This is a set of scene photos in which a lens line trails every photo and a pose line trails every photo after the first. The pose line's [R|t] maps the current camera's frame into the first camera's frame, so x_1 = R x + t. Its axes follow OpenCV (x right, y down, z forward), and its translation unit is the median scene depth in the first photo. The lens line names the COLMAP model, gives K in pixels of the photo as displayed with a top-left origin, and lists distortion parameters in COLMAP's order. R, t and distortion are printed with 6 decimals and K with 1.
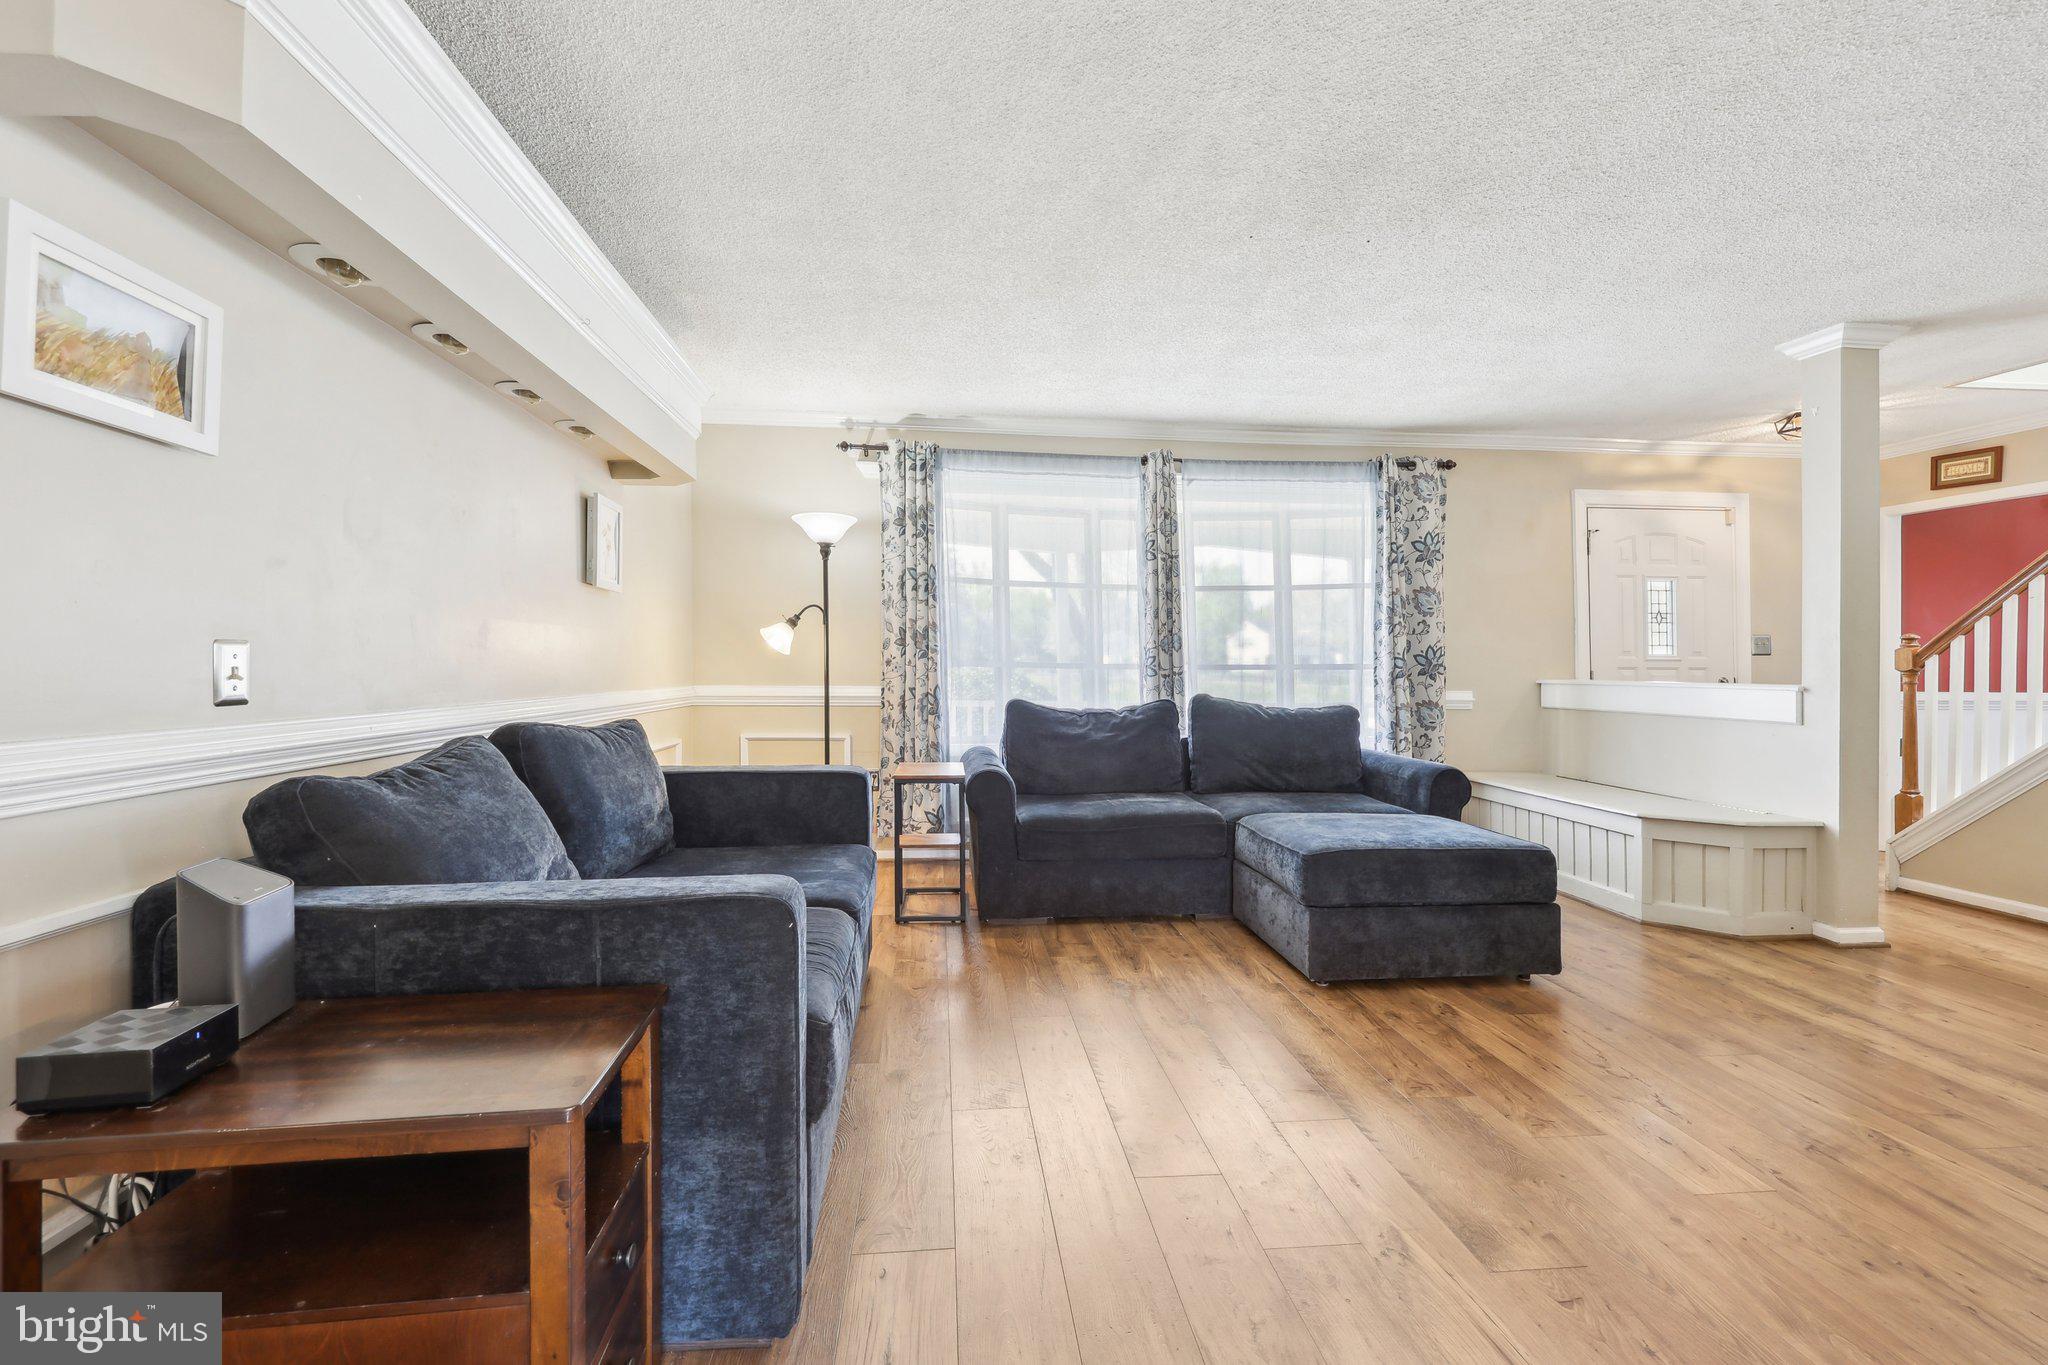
lens RADIAL K [[845.0, 0, 1029.5], [0, 845.0, 659.3], [0, 0, 1]] dist [-0.001608, 0.000039]
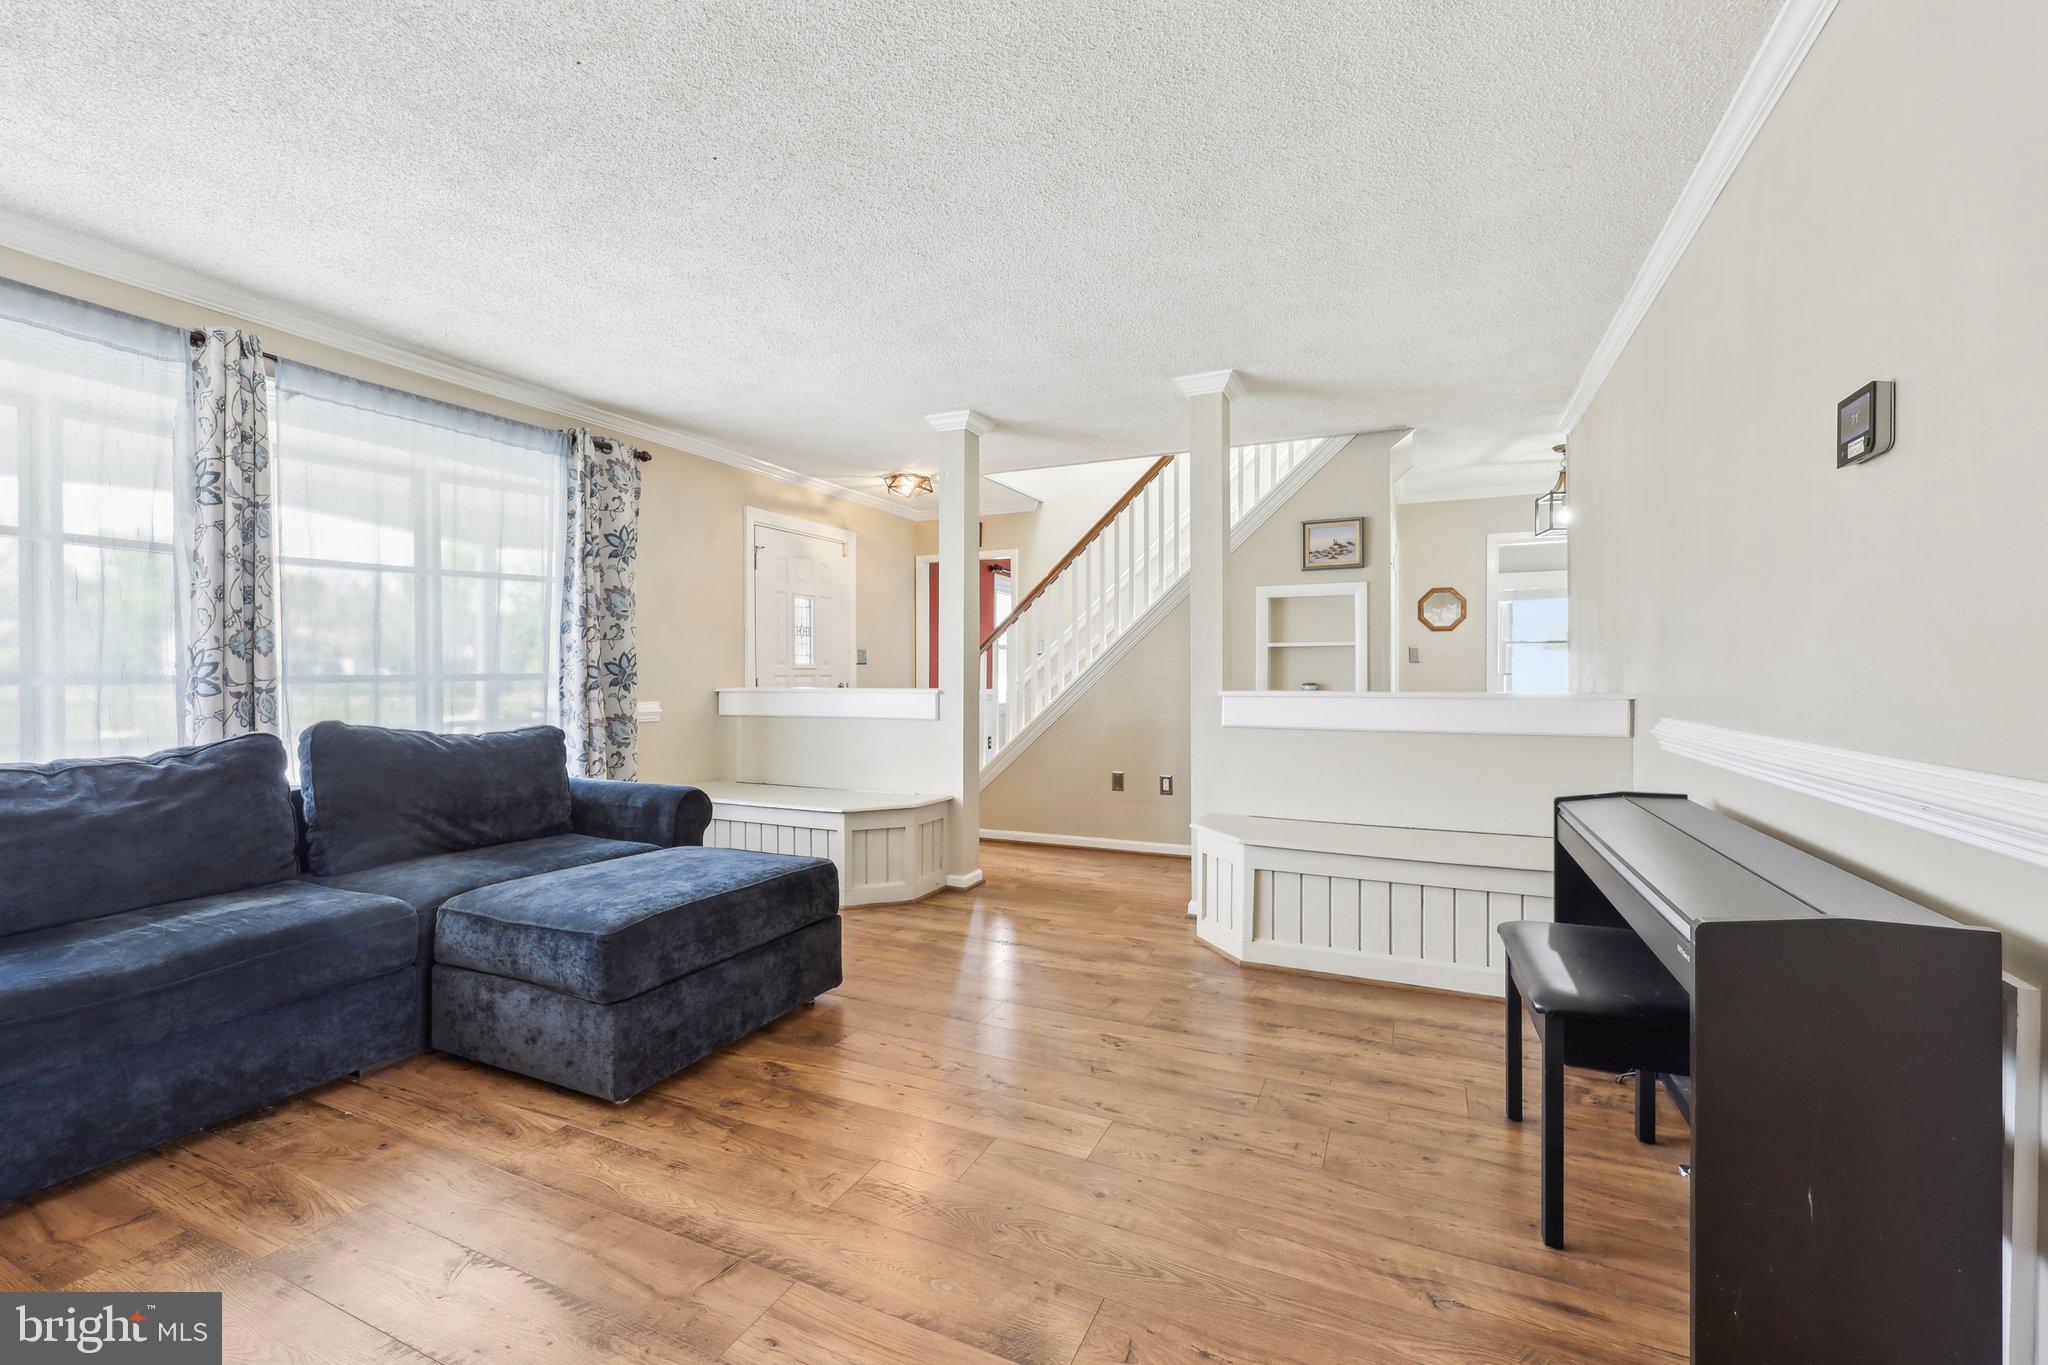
lens RADIAL K [[833.8, 0, 1027.8], [0, 833.8, 654.1], [0, 0, 1]] dist [-0.002567, 0.000303]
pose [[0.508363, 0.014239, 0.861025, -0.078659], [-0.002807, 0.999885, -0.014878, -0.002996], [-0.861139, 0.005147, 0.508344, 0.208841]]
